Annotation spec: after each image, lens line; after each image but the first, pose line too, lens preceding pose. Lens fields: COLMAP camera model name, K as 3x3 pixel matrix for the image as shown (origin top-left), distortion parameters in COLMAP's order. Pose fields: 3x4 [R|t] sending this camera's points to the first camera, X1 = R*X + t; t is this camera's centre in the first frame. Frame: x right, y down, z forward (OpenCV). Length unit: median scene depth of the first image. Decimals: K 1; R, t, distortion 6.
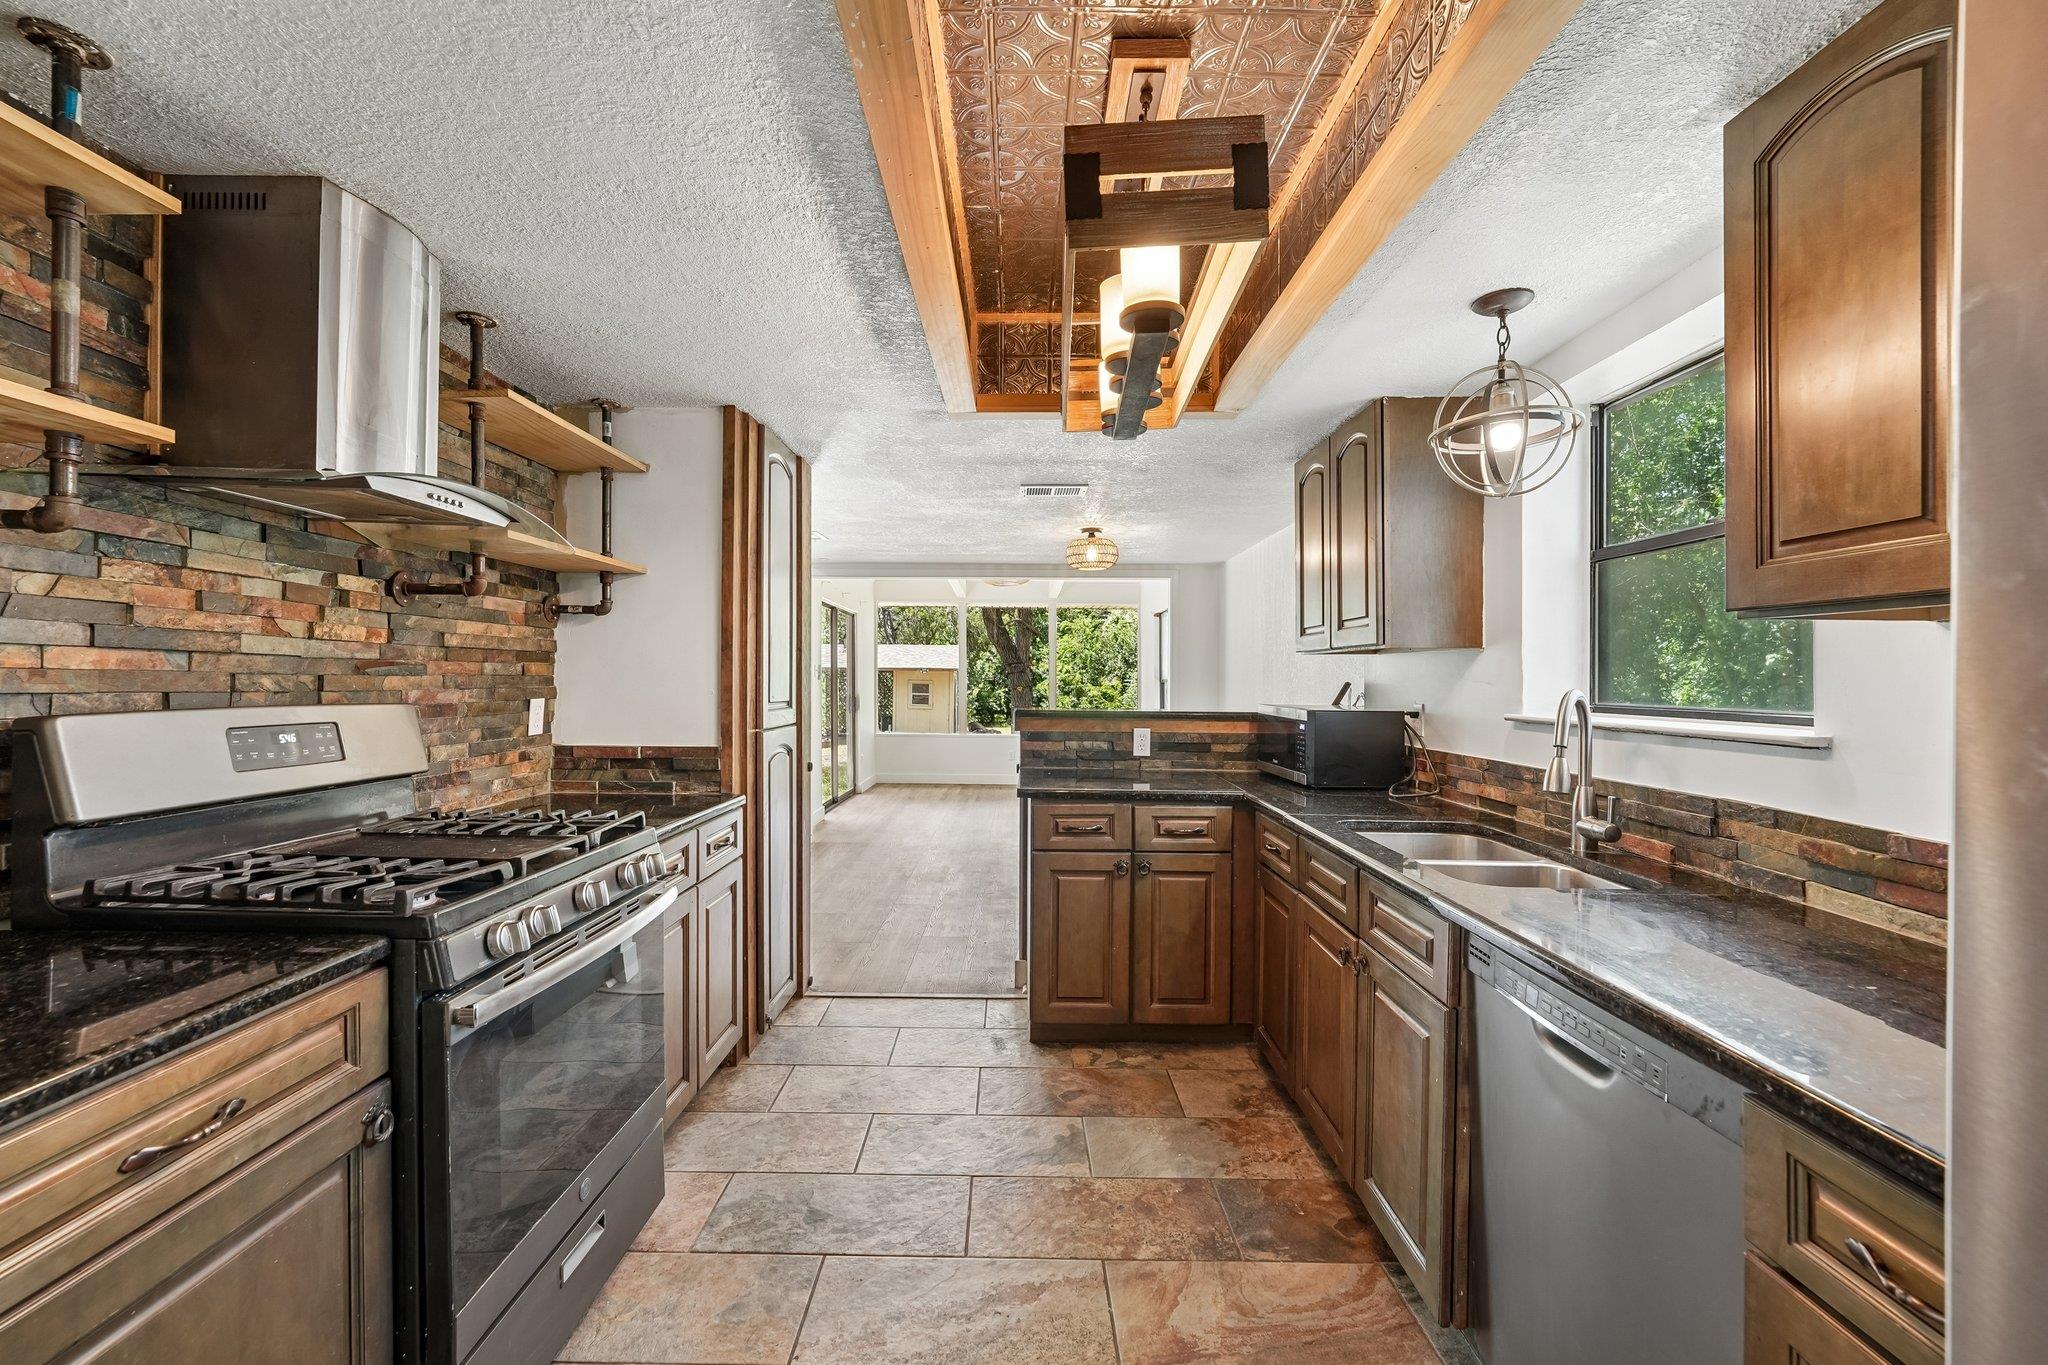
lens RADIAL K [[836.5, 0, 1008.7], [0, 836.5, 671.5], [0, 0, 1]] dist [-0.015844, 0.000244]
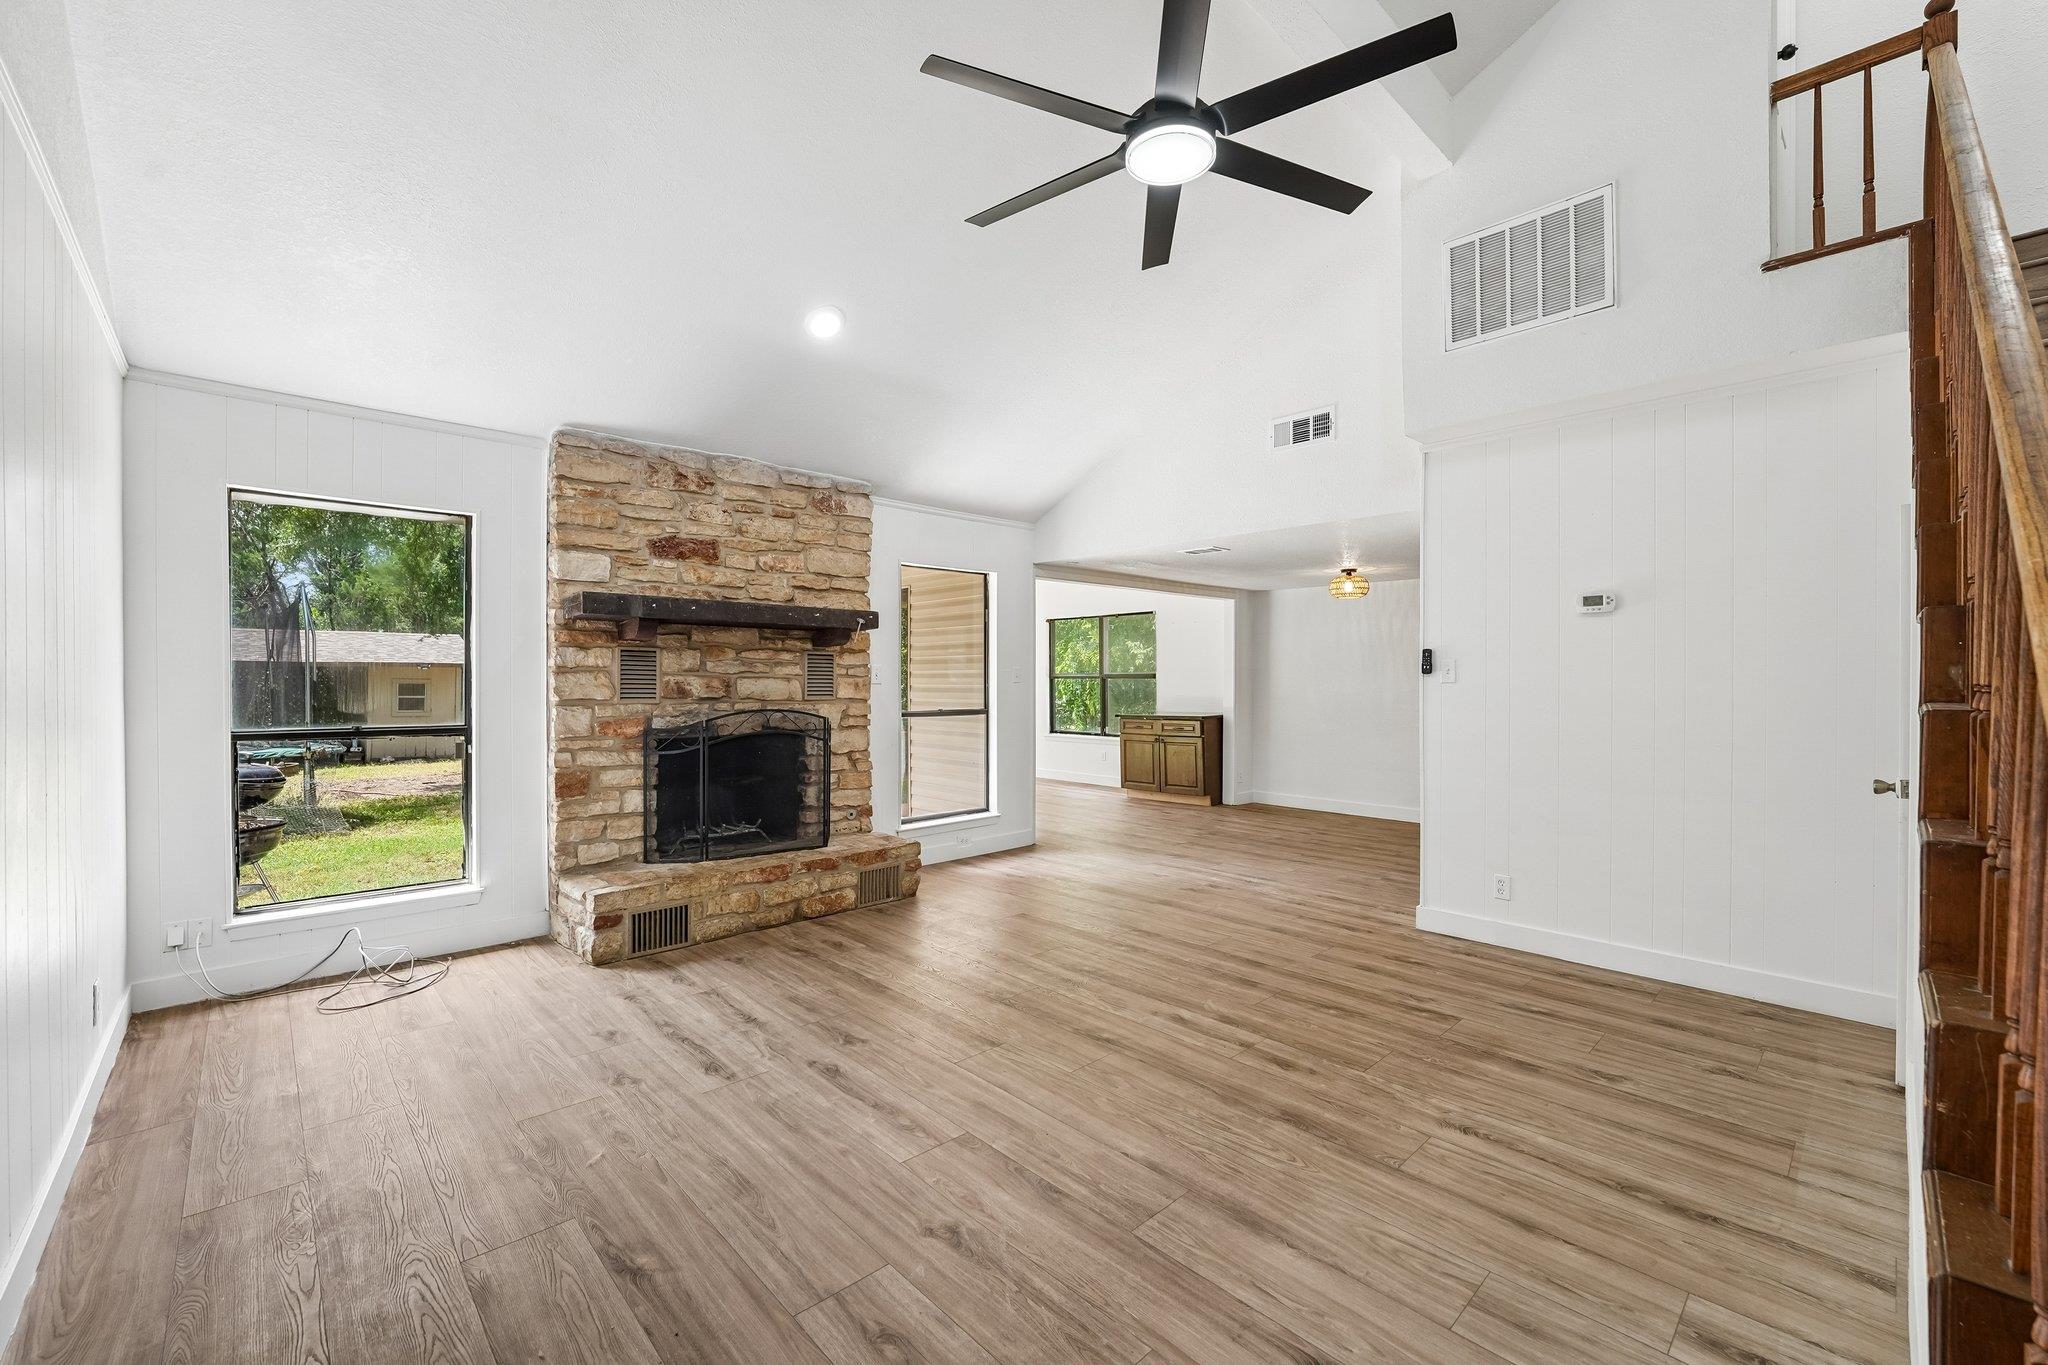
lens RADIAL K [[836.5, 0, 1015.7], [0, 836.5, 685.6], [0, 0, 1]] dist [-0.015844, 0.000244]
pose [[0.717769, -0.012240, 0.696174, -2.335657], [-0.003018, 0.999781, 0.020690, -0.006339], [-0.696275, -0.016952, 0.717575, 0.714628]]
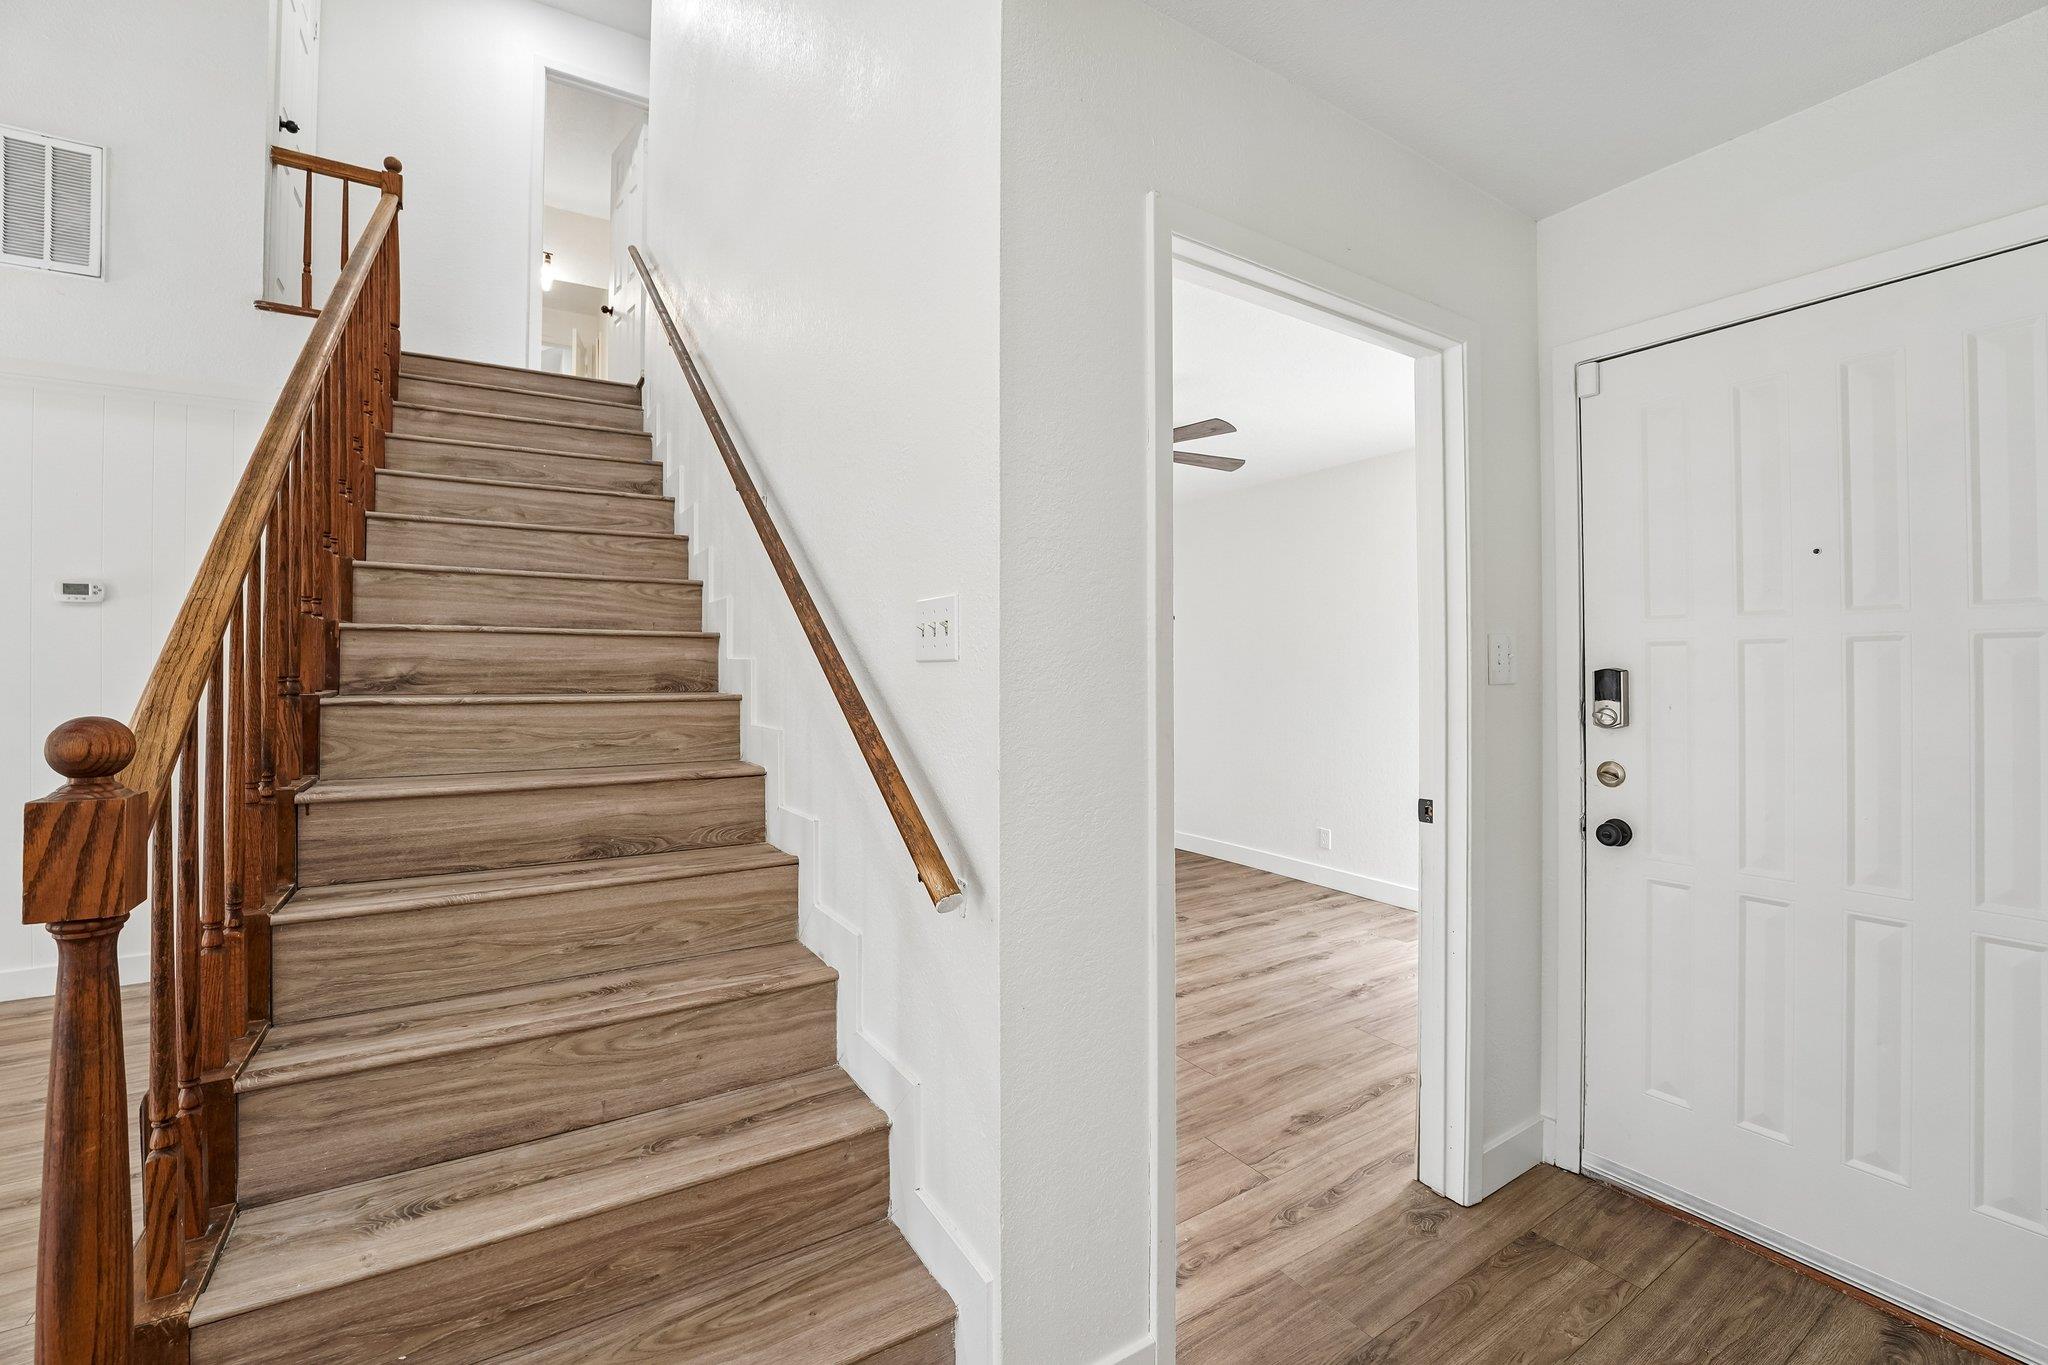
lens RADIAL K [[836.5, 0, 1025.2], [0, 836.5, 669.8], [0, 0, 1]] dist [-0.015844, 0.000244]
pose [[-0.548506, -0.004707, 0.836133, -2.514327], [-0.006096, 0.999980, 0.001630, -0.009430], [-0.836125, -0.004203, -0.548524, 0.519118]]
